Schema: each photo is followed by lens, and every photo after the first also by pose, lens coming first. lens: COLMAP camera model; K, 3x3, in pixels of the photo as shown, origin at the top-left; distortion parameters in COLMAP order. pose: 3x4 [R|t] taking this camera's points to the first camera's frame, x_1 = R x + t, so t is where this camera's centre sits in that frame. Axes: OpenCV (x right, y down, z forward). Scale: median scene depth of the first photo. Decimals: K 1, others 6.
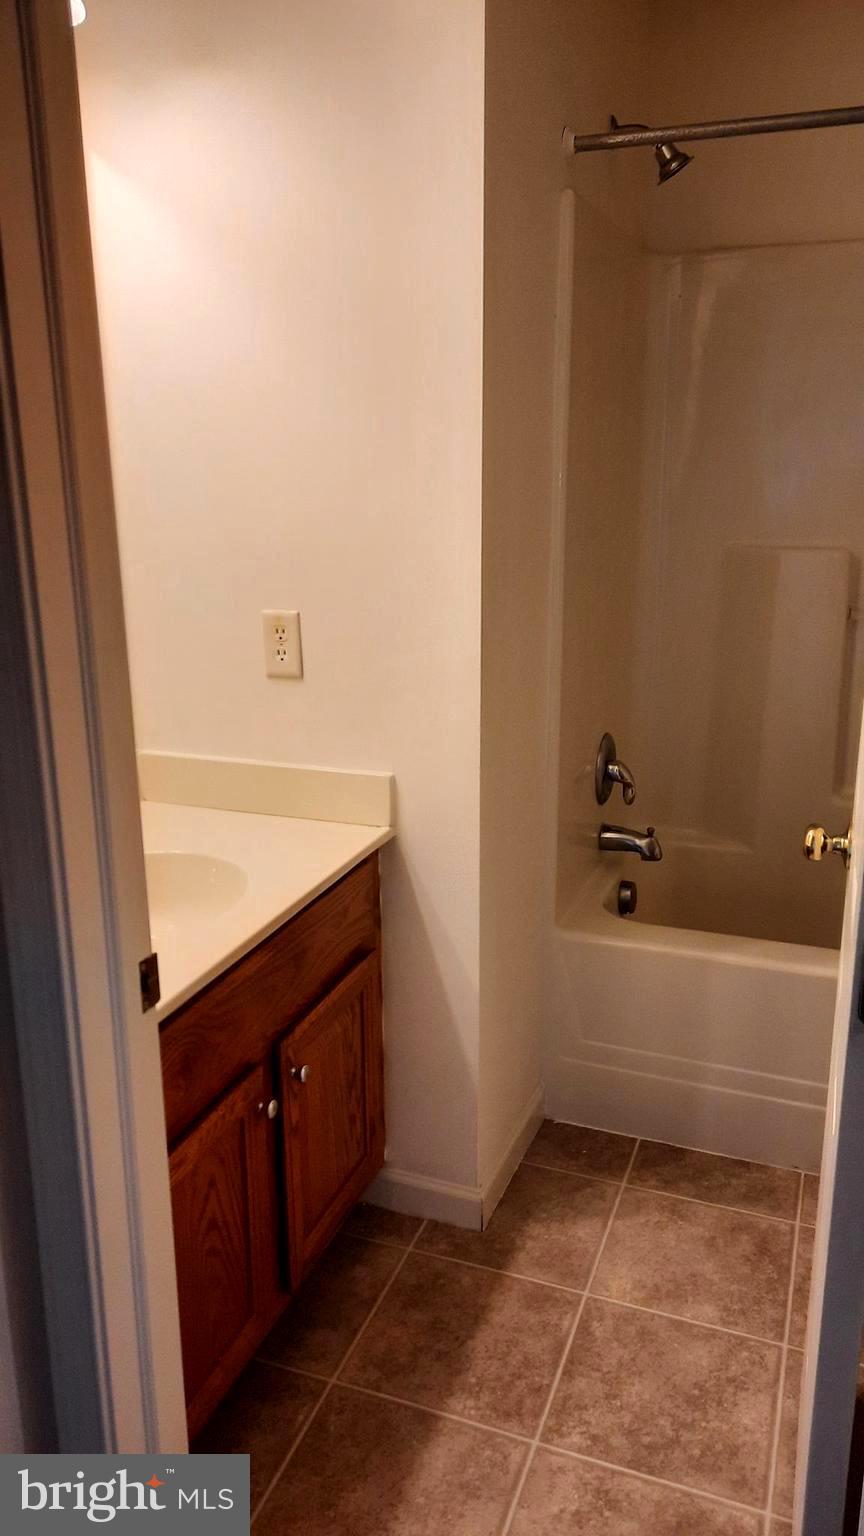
lens RADIAL K [[1123.6, 0, 451.8], [0, 1123.6, 766.5], [0, 0, 1]] dist [0.012861, -0.007165]
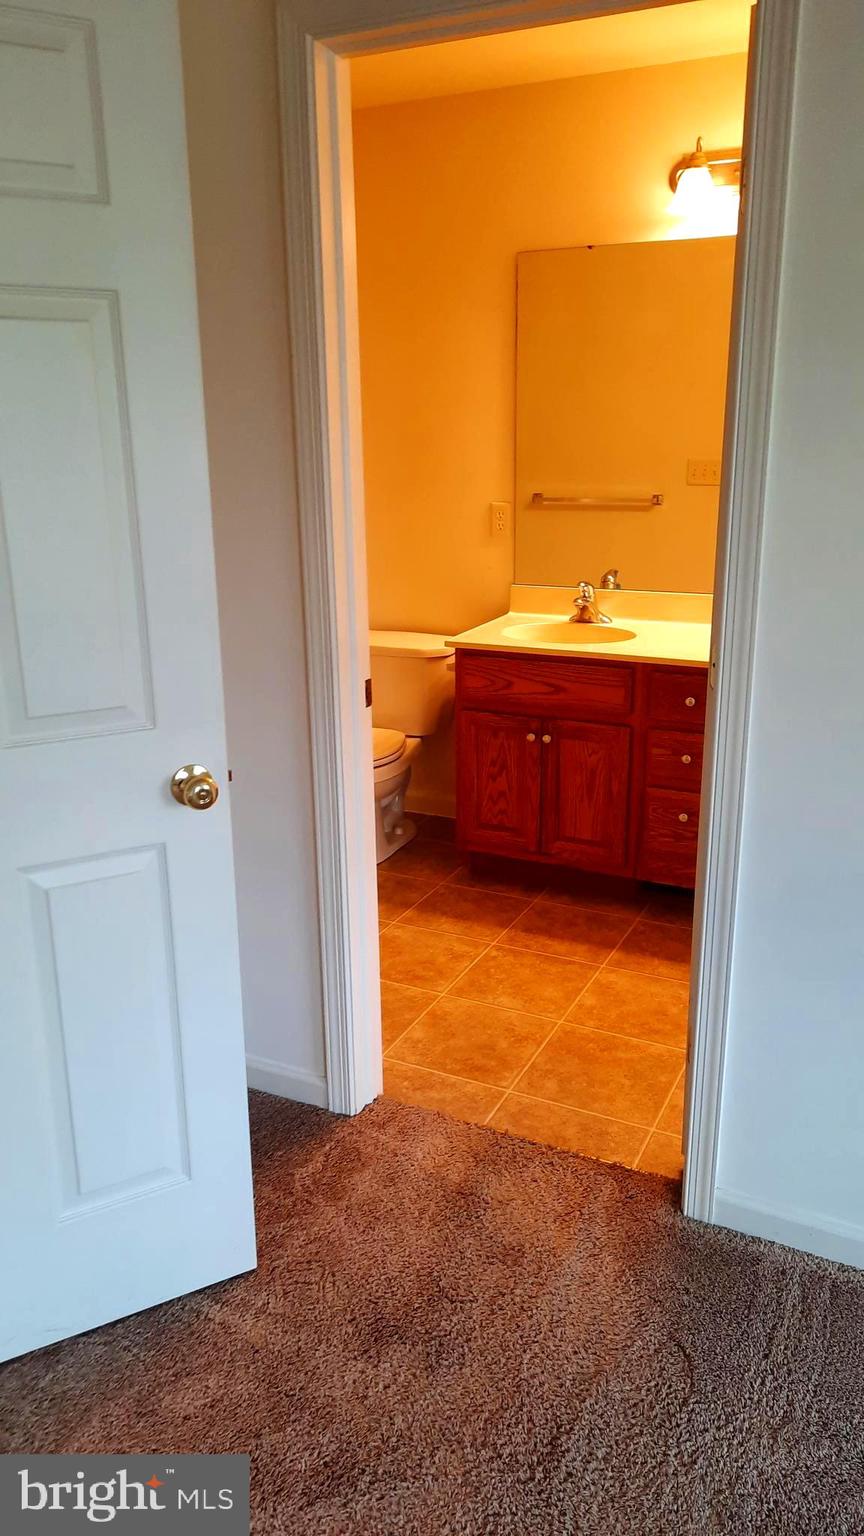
lens RADIAL K [[1123.6, 0, 451.8], [0, 1123.6, 766.5], [0, 0, 1]] dist [0.012861, -0.007165]
pose [[-0.093132, 0.295737, -0.950719, 1.781045], [-0.245720, 0.918506, 0.309788, -0.262981], [0.964857, 0.262462, -0.012874, 0.840424]]
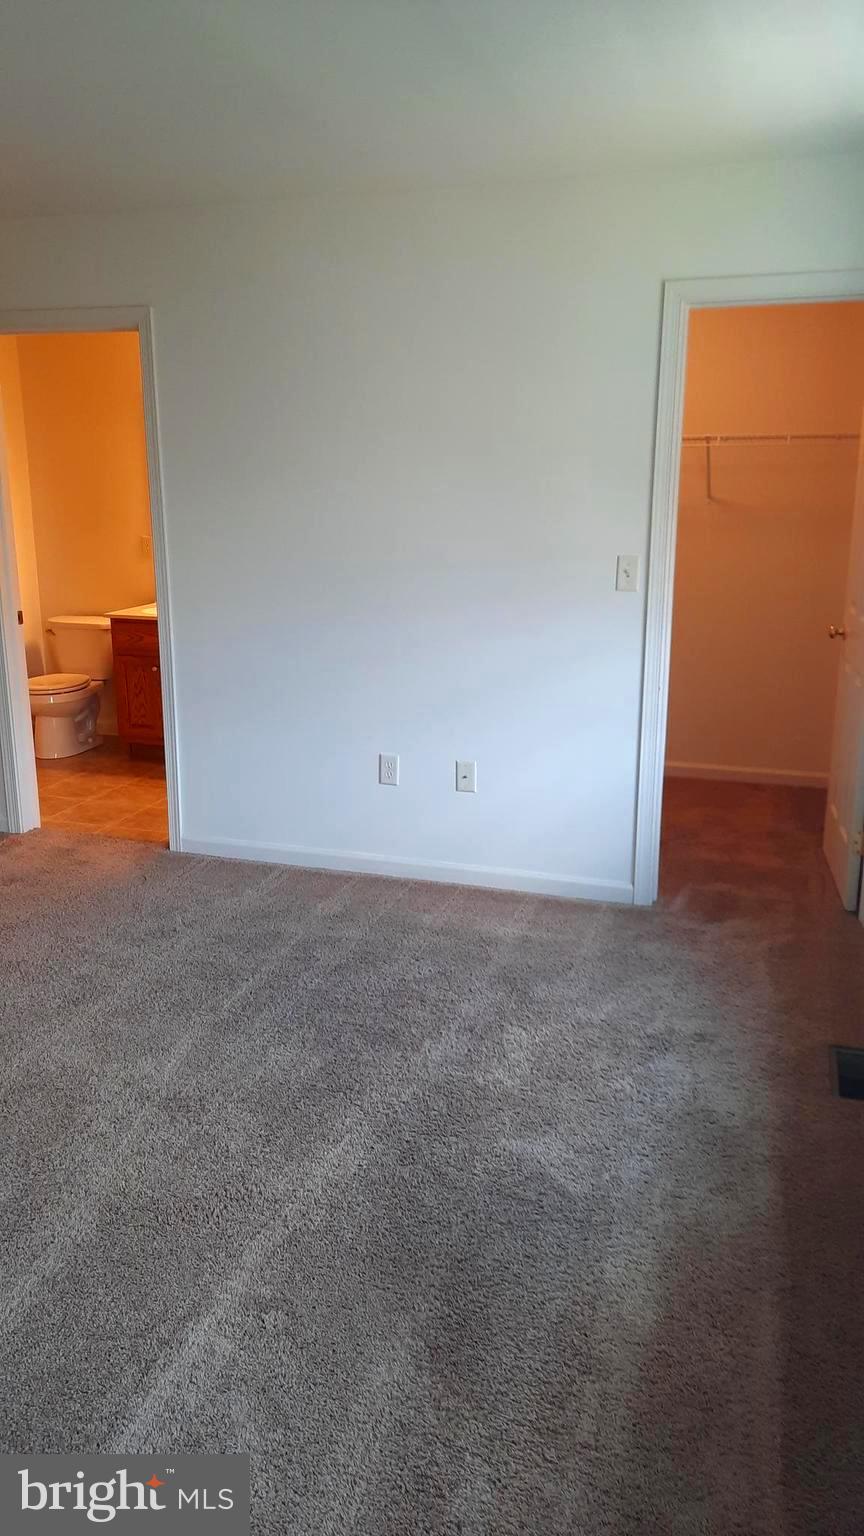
lens RADIAL K [[1123.6, 0, 451.8], [0, 1123.6, 766.5], [0, 0, 1]] dist [0.012861, -0.007165]
pose [[0.053507, 0.249513, -0.966892, 3.296149], [-0.257219, 0.939048, 0.228093, -0.463471], [0.964871, 0.236498, 0.114425, 1.487823]]
